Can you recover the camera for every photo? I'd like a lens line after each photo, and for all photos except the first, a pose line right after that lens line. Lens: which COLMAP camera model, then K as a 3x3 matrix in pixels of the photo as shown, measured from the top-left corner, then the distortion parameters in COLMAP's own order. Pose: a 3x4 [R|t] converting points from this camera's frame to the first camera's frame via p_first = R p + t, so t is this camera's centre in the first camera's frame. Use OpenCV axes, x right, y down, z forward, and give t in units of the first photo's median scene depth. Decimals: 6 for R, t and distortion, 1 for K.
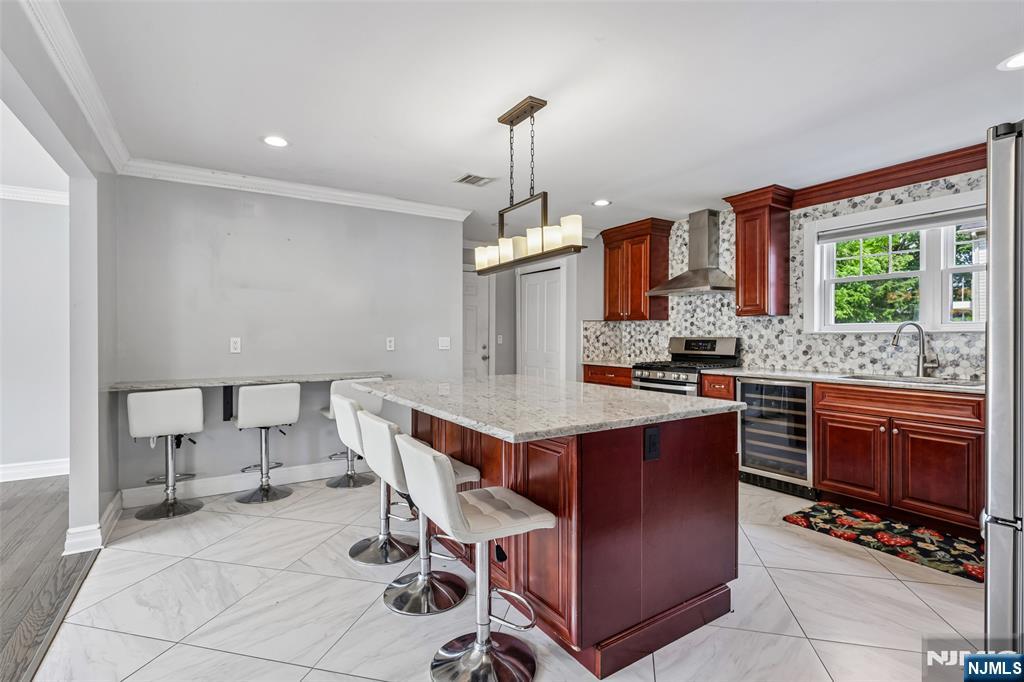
lens RADIAL K [[479.0, 0, 512.0], [0, 479.0, 336.1], [0, 0, 1]] dist [0.004796, 0.000215]
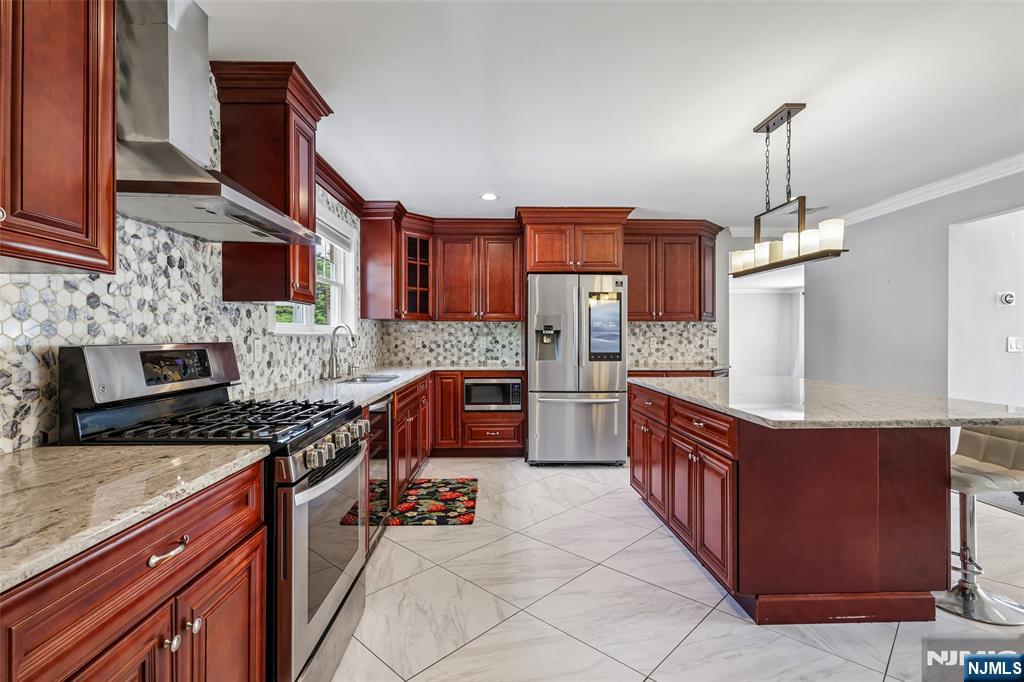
lens RADIAL K [[479.0, 0, 514.0], [0, 479.0, 339.0], [0, 0, 1]] dist [0.004796, 0.000215]
pose [[-0.859393, -0.000232, 0.511315, -0.010606], [0.002550, 0.999986, 0.004739, -0.001698], [-0.511309, 0.005376, -0.859380, 1.215160]]
